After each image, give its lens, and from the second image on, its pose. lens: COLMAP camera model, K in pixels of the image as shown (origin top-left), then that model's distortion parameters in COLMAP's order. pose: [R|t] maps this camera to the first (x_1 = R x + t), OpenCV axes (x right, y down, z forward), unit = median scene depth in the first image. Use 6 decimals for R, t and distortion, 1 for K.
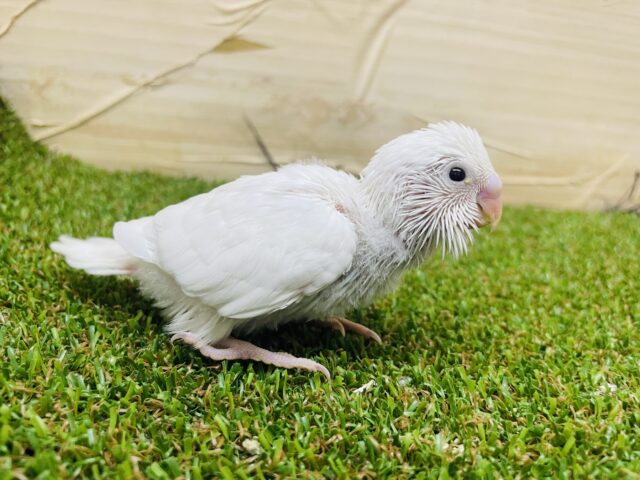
lens RADIAL K [[512.2, 0, 326.0], [0, 512.2, 228.6], [0, 0, 1]] dist [0.021699, -0.086064]
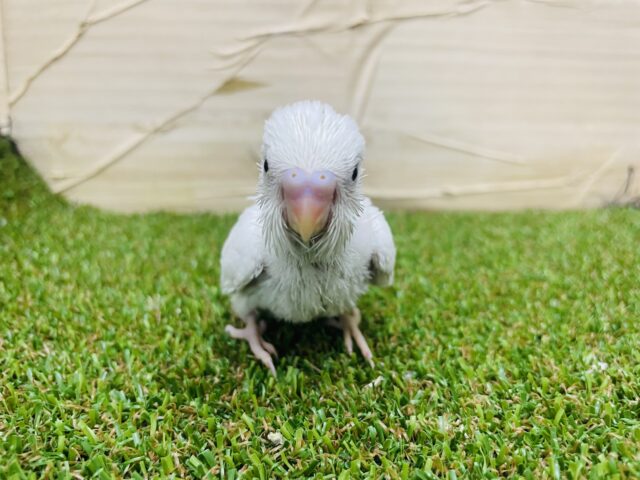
lens RADIAL K [[512.2, 0, 326.5], [0, 512.2, 228.5], [0, 0, 1]] dist [0.021699, -0.086064]
pose [[0.995440, -0.092047, -0.025027, 0.027956], [0.090727, 0.994641, -0.049568, 0.020362], [0.029456, 0.047072, 0.998457, -0.111287]]
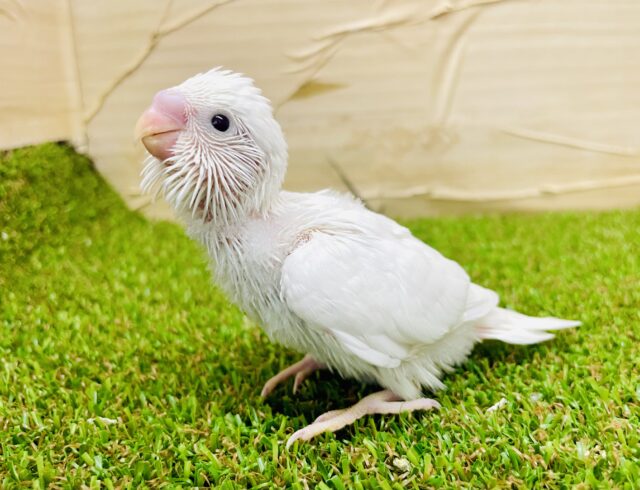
lens RADIAL K [[556.5, 0, 329.2], [0, 556.5, 232.4], [0, 0, 1]] dist [0.015553, -0.072676]
pose [[0.981860, -0.127719, -0.140141, -0.048568], [0.119795, 0.990757, -0.063632, -0.004819], [0.146973, 0.045689, 0.988085, -0.152651]]
